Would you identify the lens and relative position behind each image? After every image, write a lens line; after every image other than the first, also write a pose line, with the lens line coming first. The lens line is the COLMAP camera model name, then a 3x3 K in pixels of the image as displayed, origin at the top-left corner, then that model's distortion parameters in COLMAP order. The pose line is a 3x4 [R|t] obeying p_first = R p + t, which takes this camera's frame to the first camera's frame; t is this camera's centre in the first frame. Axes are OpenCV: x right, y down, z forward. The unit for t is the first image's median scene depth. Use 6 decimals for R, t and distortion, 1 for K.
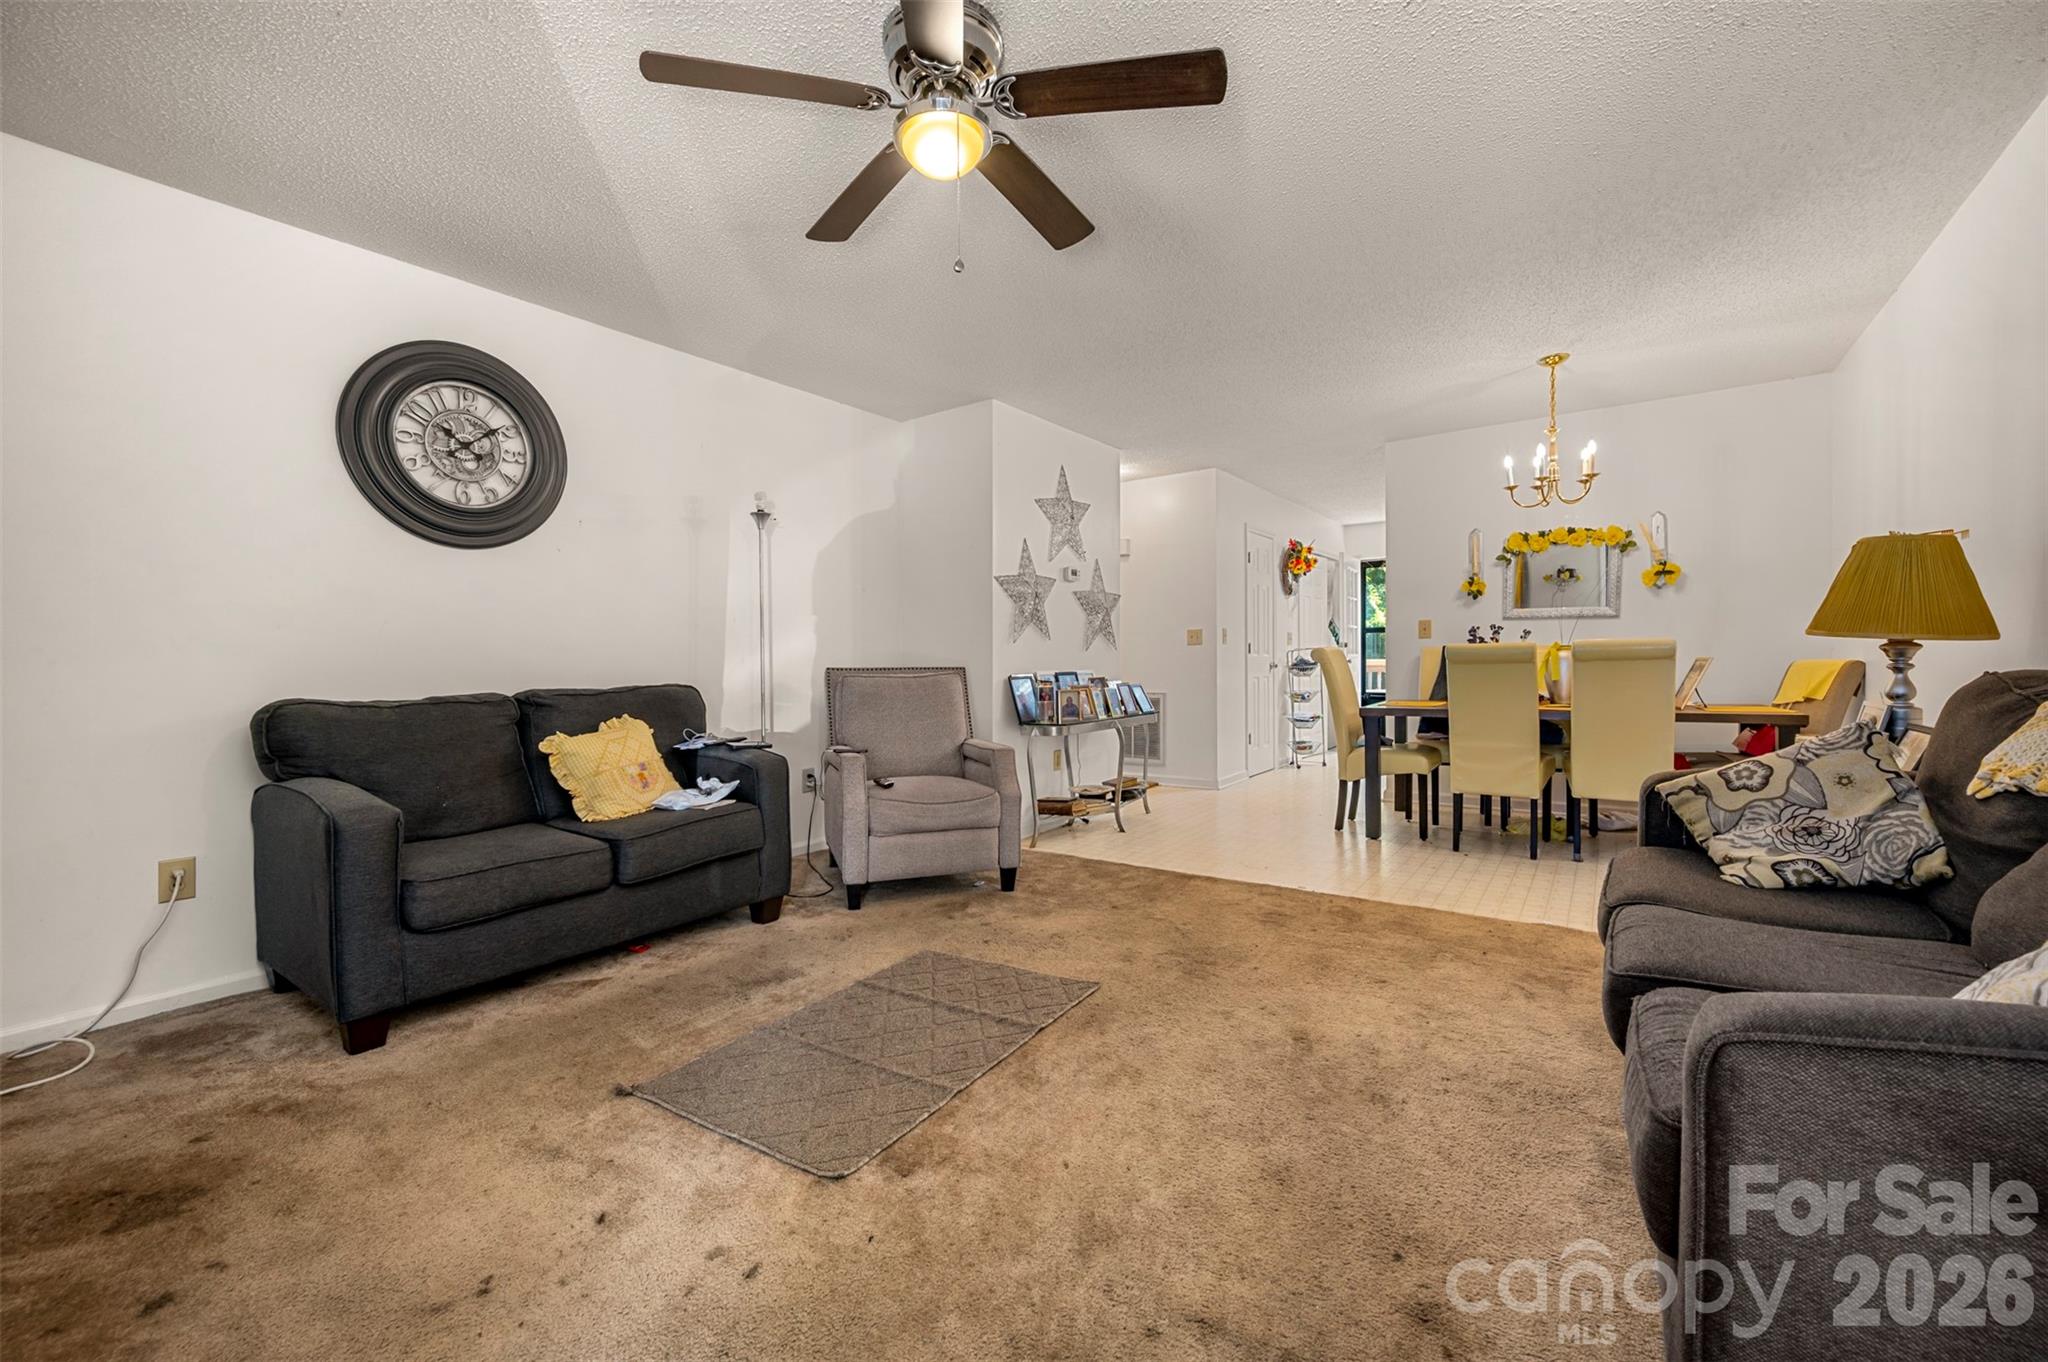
lens RADIAL K [[822.2, 0, 1025.5], [0, 822.2, 679.1], [0, 0, 1]] dist [-0.000967, -0.000090]
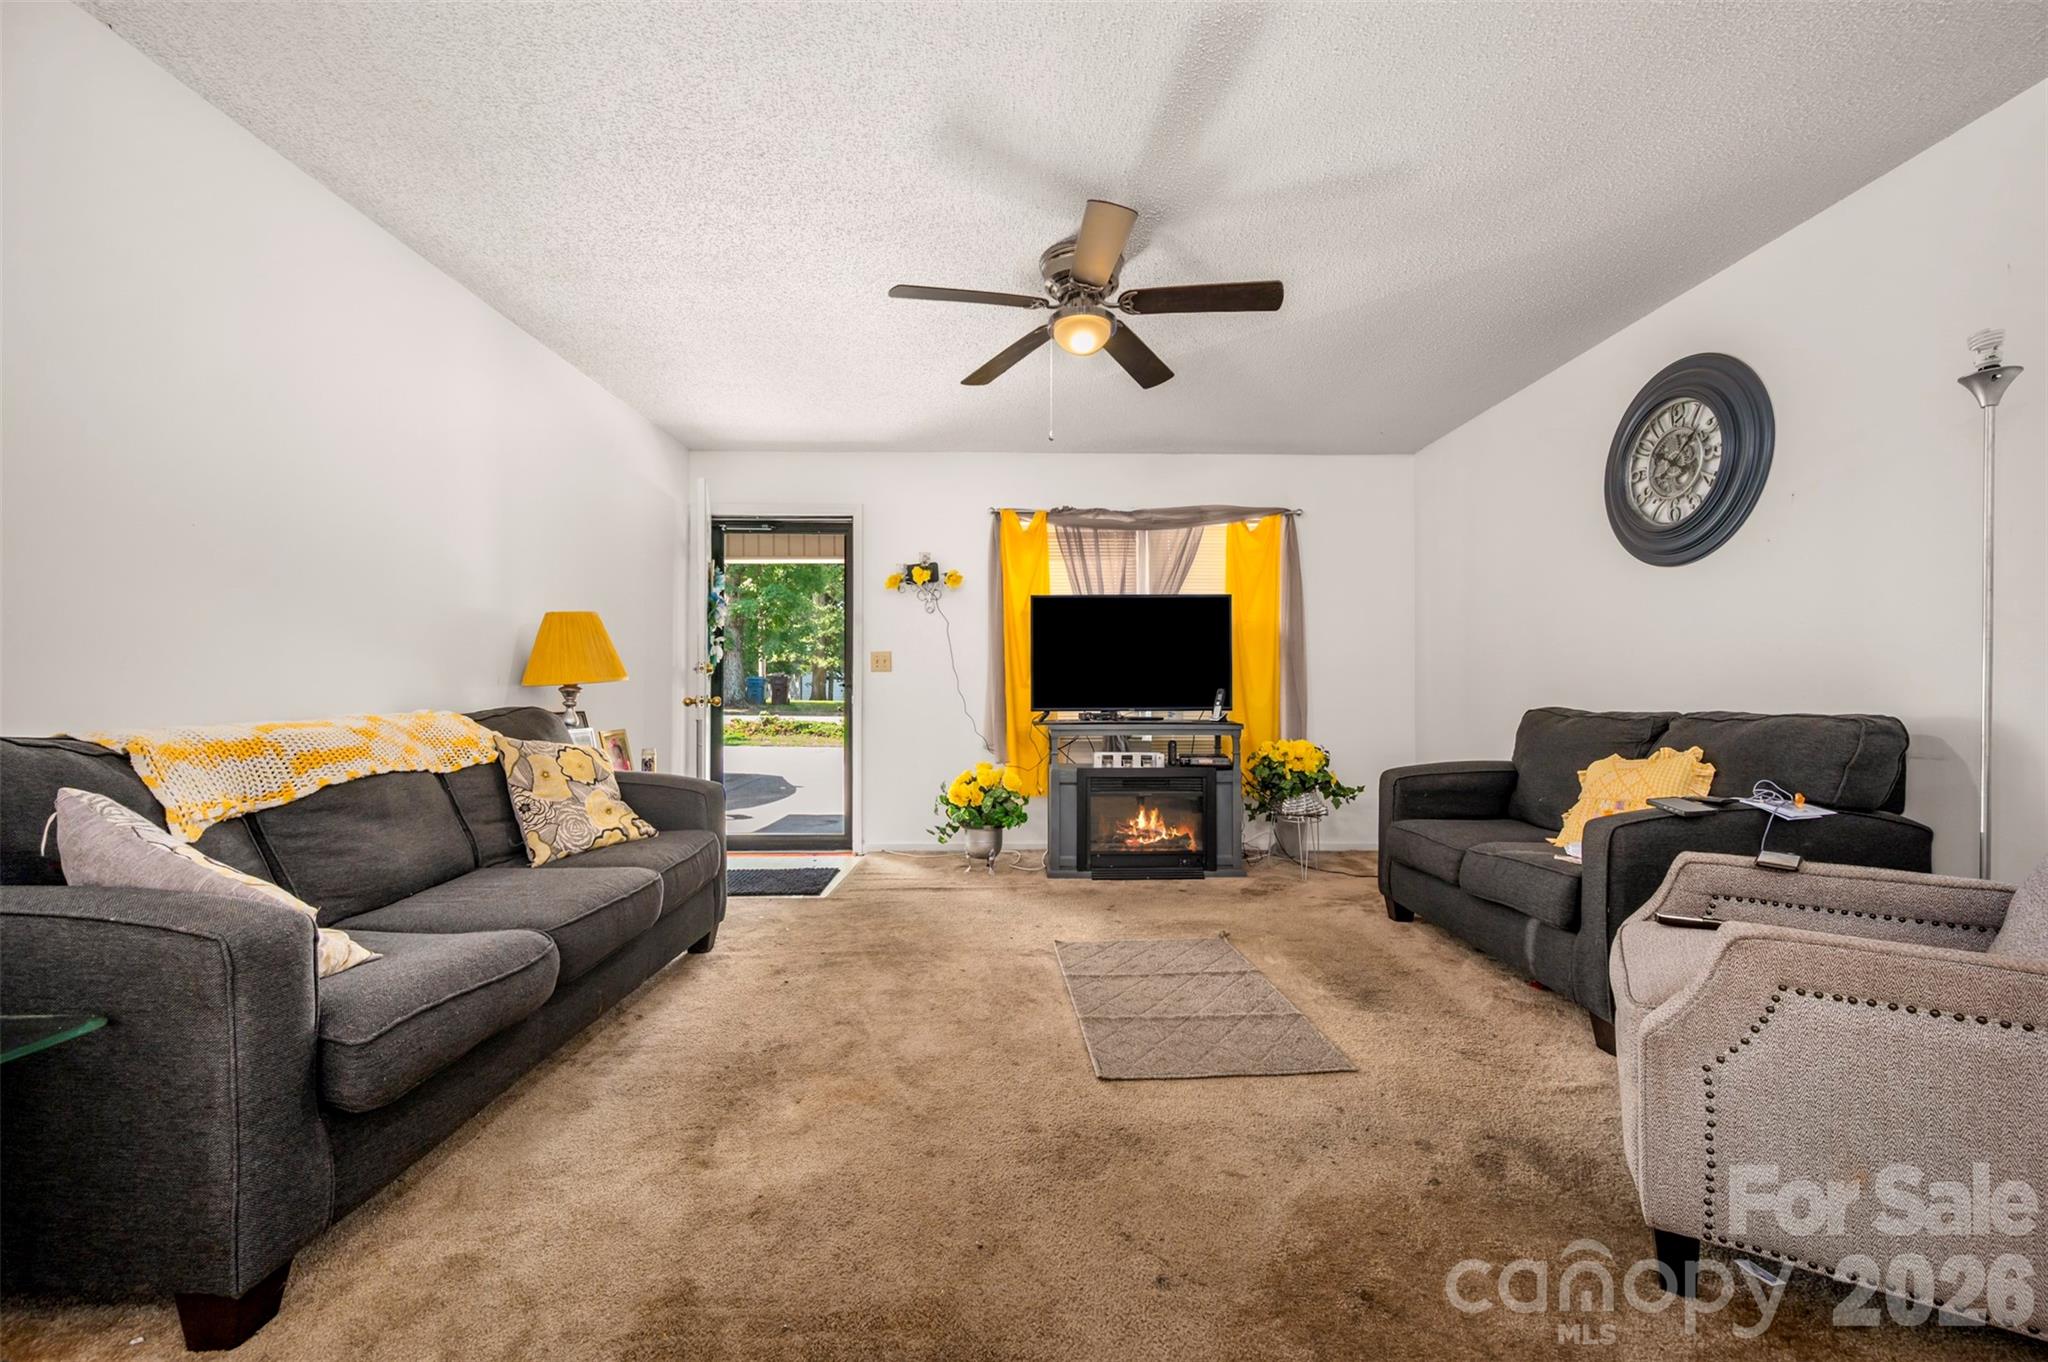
lens RADIAL K [[822.2, 0, 1025.5], [0, 822.2, 679.1], [0, 0, 1]] dist [-0.000967, -0.000090]
pose [[-0.814595, 0.005783, -0.580002, 0.532091], [0.000049, 0.999951, 0.009902, -0.033420], [0.580031, 0.008038, -0.814555, 1.367584]]
